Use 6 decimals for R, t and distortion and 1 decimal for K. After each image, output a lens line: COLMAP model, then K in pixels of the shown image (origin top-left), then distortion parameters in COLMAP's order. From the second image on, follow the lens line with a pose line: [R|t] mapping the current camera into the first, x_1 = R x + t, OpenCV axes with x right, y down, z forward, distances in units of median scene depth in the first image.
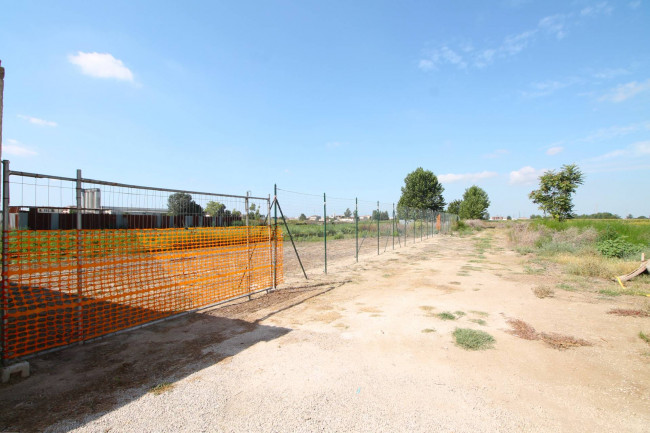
lens RADIAL K [[315.9, 0, 326.6], [0, 315.9, 216.3], [0, 0, 1]] dist [-0.007220, -0.008732]
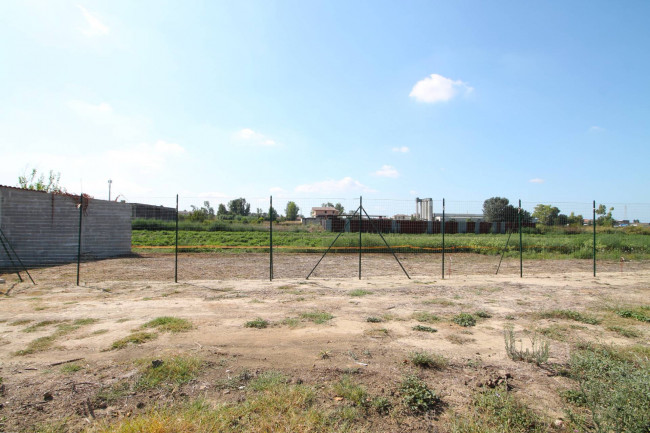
lens RADIAL K [[315.9, 0, 326.3], [0, 315.9, 225.5], [0, 0, 1]] dist [-0.007220, -0.008732]
pose [[0.549527, 0.007261, -0.835444, 0.144110], [0.002258, 0.999946, 0.010176, 0.000925], [0.835473, -0.007479, 0.549481, 0.143158]]
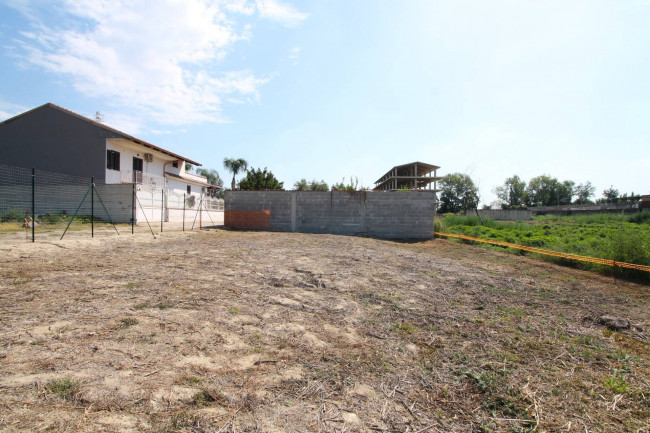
lens RADIAL K [[315.9, 0, 323.1], [0, 315.9, 222.3], [0, 0, 1]] dist [-0.007220, -0.008732]
pose [[-0.906118, -0.000957, -0.423024, 0.006047], [-0.002070, 0.999995, 0.002173, 0.014692], [0.423020, 0.002845, -0.906116, 0.431167]]
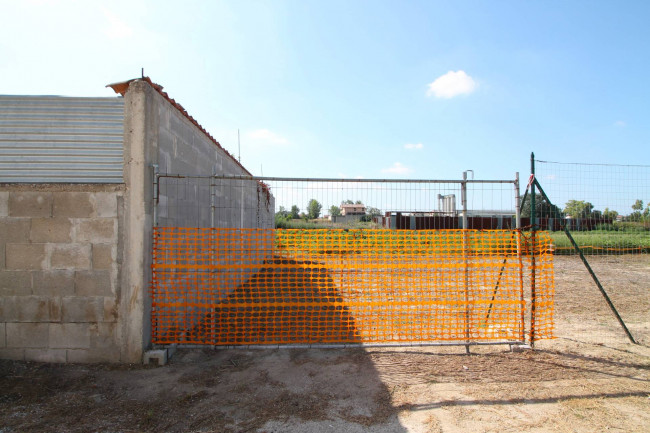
lens RADIAL K [[315.9, 0, 325.4], [0, 315.9, 214.7], [0, 0, 1]] dist [-0.007220, -0.008732]
pose [[0.520777, -0.018338, -0.853496, 0.011311], [0.007748, 0.999830, -0.016755, 0.001144], [0.853657, 0.002113, 0.520831, 0.041207]]
